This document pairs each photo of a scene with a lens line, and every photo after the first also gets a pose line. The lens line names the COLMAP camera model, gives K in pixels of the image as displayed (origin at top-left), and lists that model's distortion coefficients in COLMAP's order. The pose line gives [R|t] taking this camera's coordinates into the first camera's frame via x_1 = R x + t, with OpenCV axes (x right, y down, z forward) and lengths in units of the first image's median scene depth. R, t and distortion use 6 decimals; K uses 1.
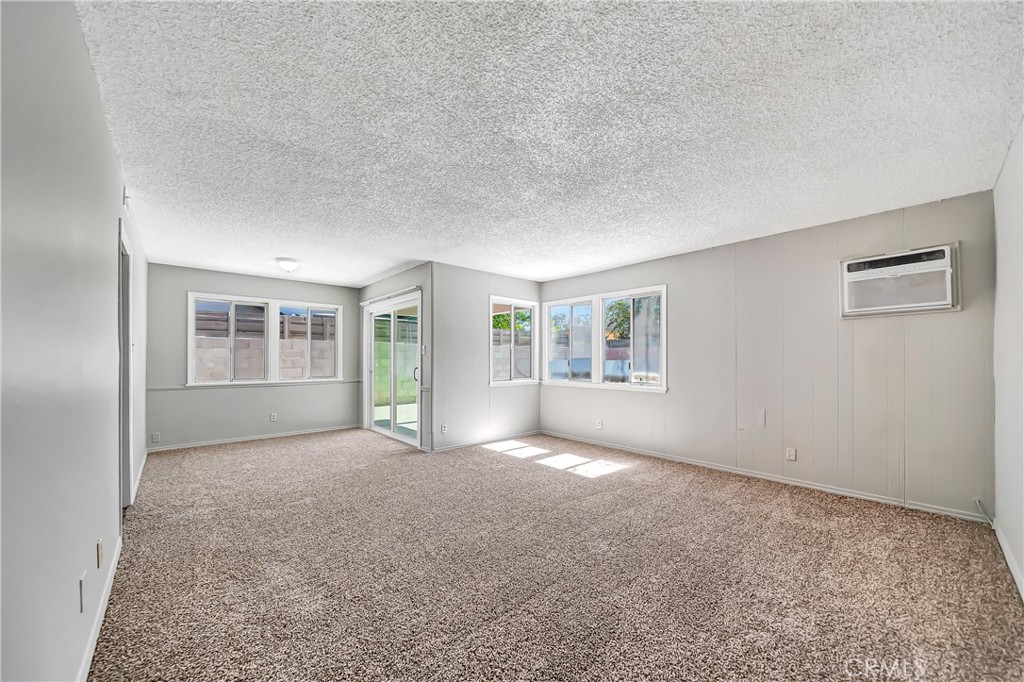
lens RADIAL K [[375.4, 0, 514.2], [0, 375.4, 357.1], [0, 0, 1]] dist [-0.001051, -0.000077]
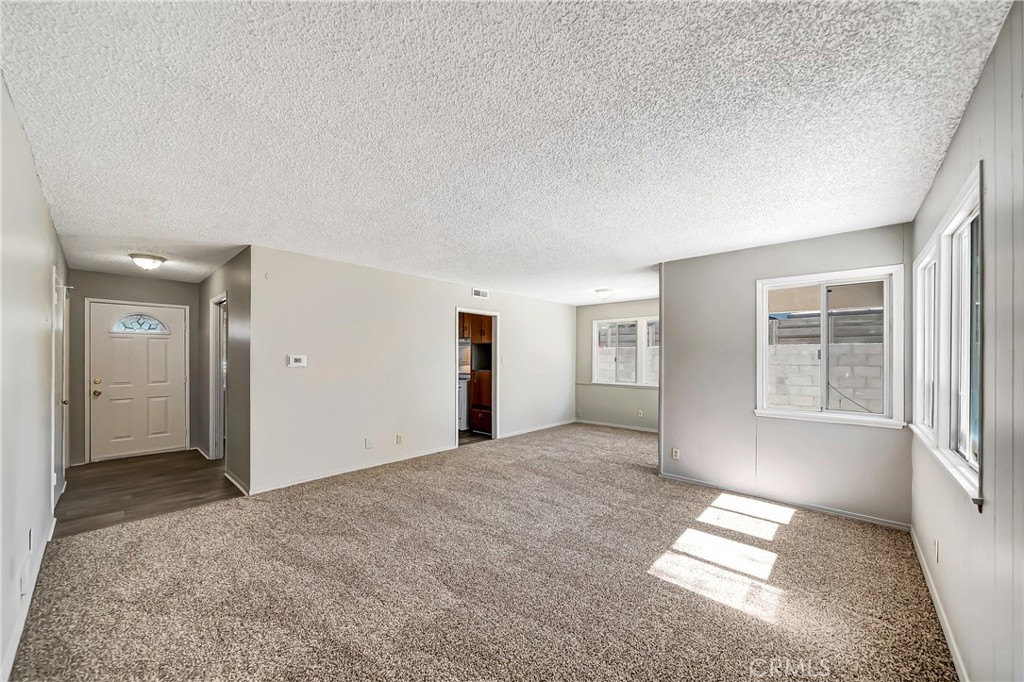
lens RADIAL K [[375.4, 0, 514.2], [0, 375.4, 357.1], [0, 0, 1]] dist [-0.001051, -0.000077]
pose [[0.103114, -0.000360, -0.994669, 0.585326], [-0.007803, 0.999969, -0.001171, -0.021643], [0.994639, 0.007882, 0.103108, 0.521564]]
